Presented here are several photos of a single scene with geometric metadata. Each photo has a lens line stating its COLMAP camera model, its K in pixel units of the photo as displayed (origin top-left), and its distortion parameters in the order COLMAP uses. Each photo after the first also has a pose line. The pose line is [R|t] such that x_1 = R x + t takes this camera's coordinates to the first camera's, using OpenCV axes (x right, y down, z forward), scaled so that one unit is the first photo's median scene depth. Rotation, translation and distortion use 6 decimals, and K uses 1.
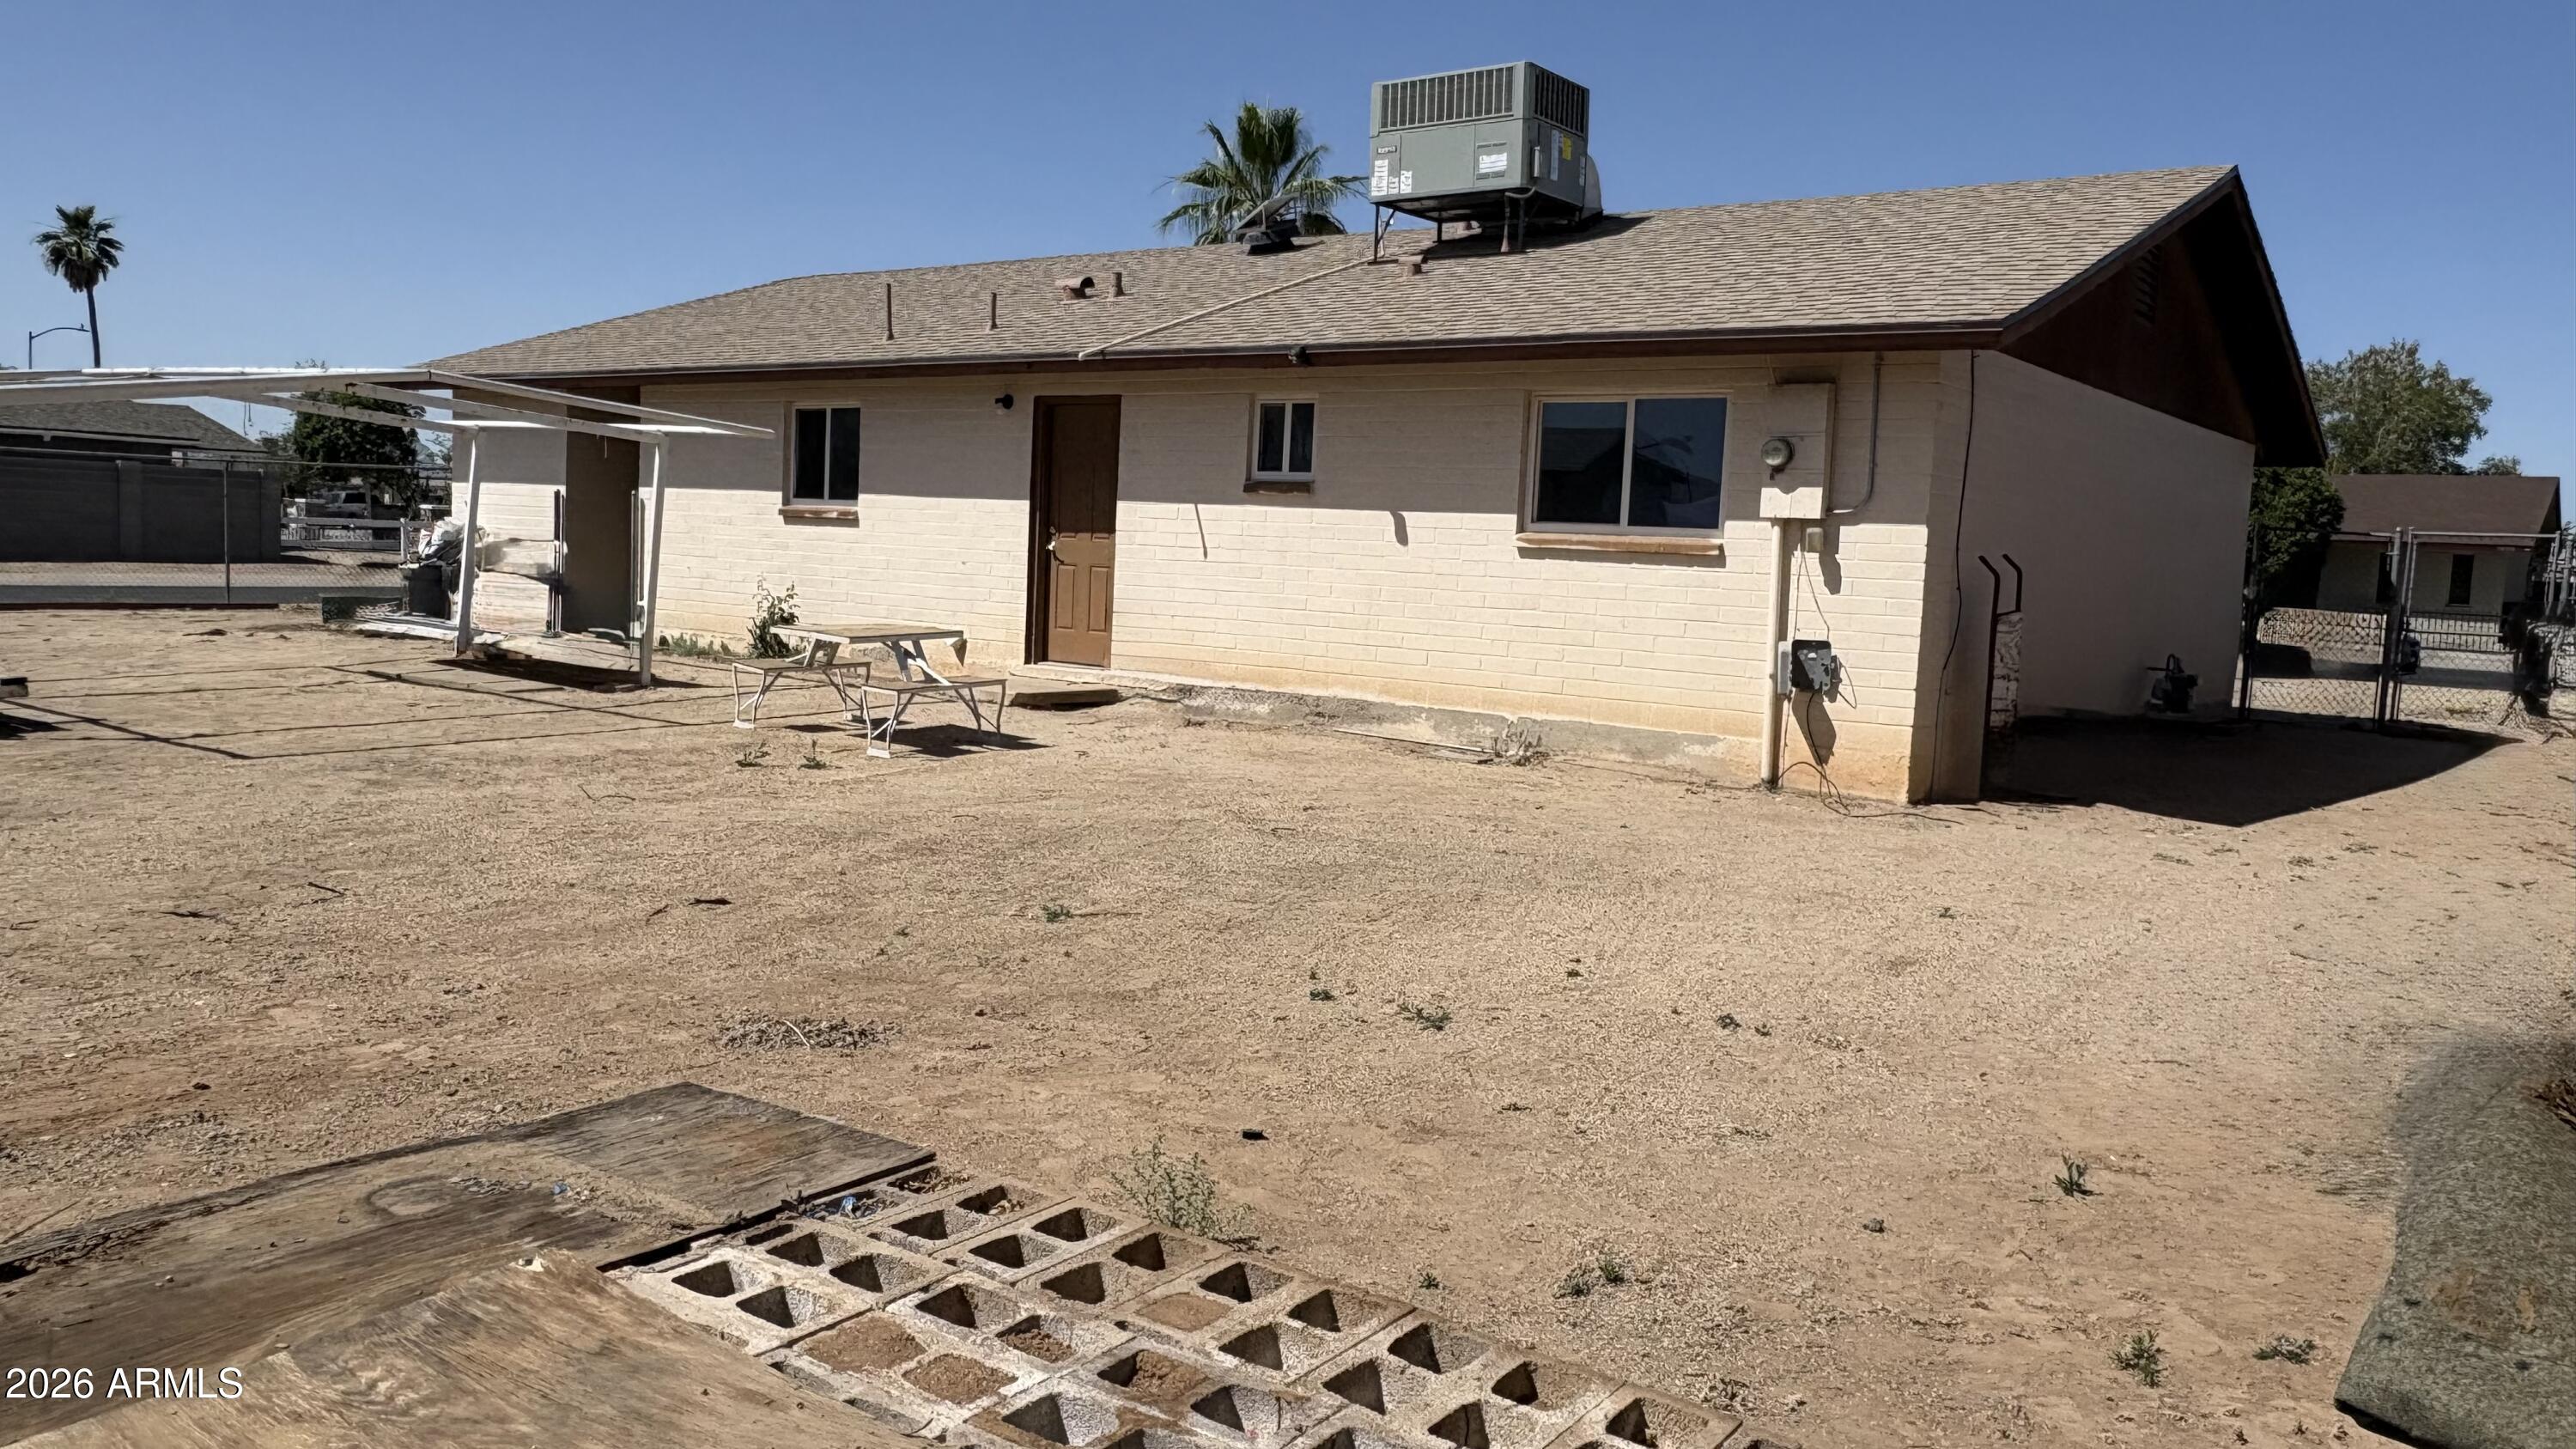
lens RADIAL K [[1839.3, 0, 1288.0], [0, 1839.3, 724.5], [0, 0, 1]] dist [0.010094, -0.000536]
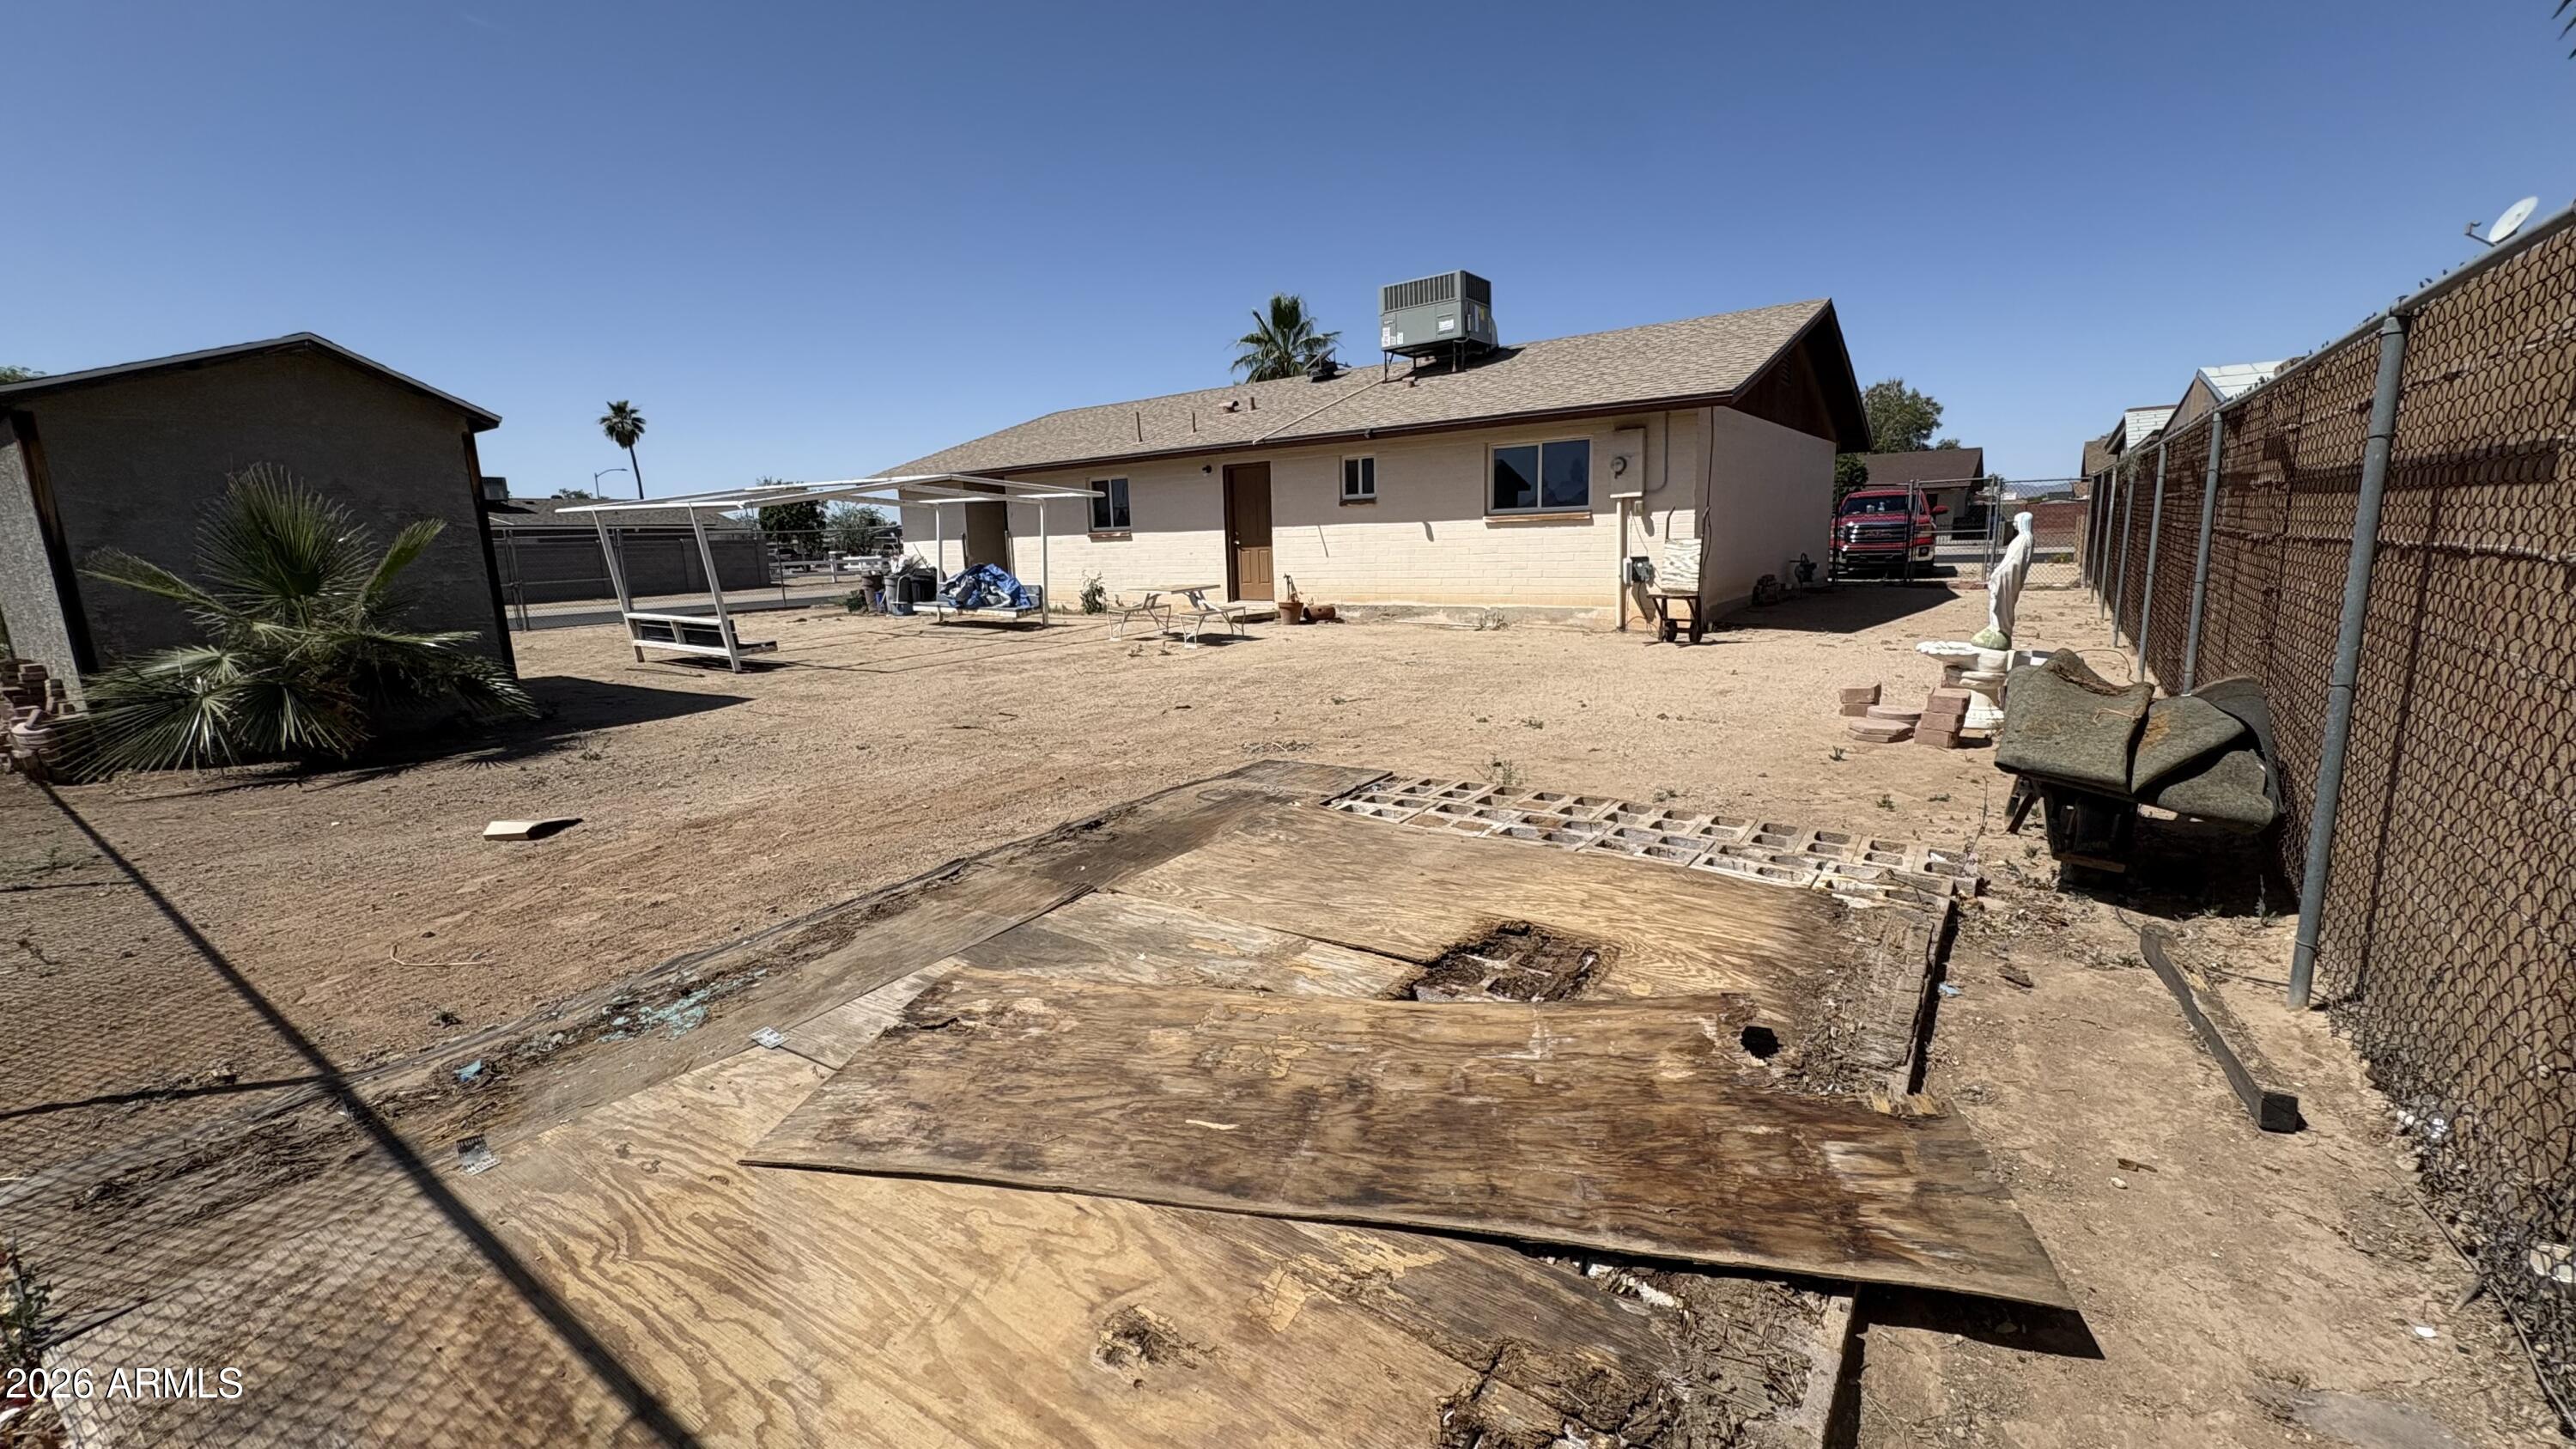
lens RADIAL K [[1006.9, 0, 1288.0], [0, 1006.9, 724.5], [0, 0, 1]] dist [0.007206, 0.000009]
pose [[0.997051, -0.076740, -0.000277, -0.098498], [0.076491, 0.993503, 0.084266, 0.012795], [-0.006191, -0.084039, 0.996443, -0.107864]]
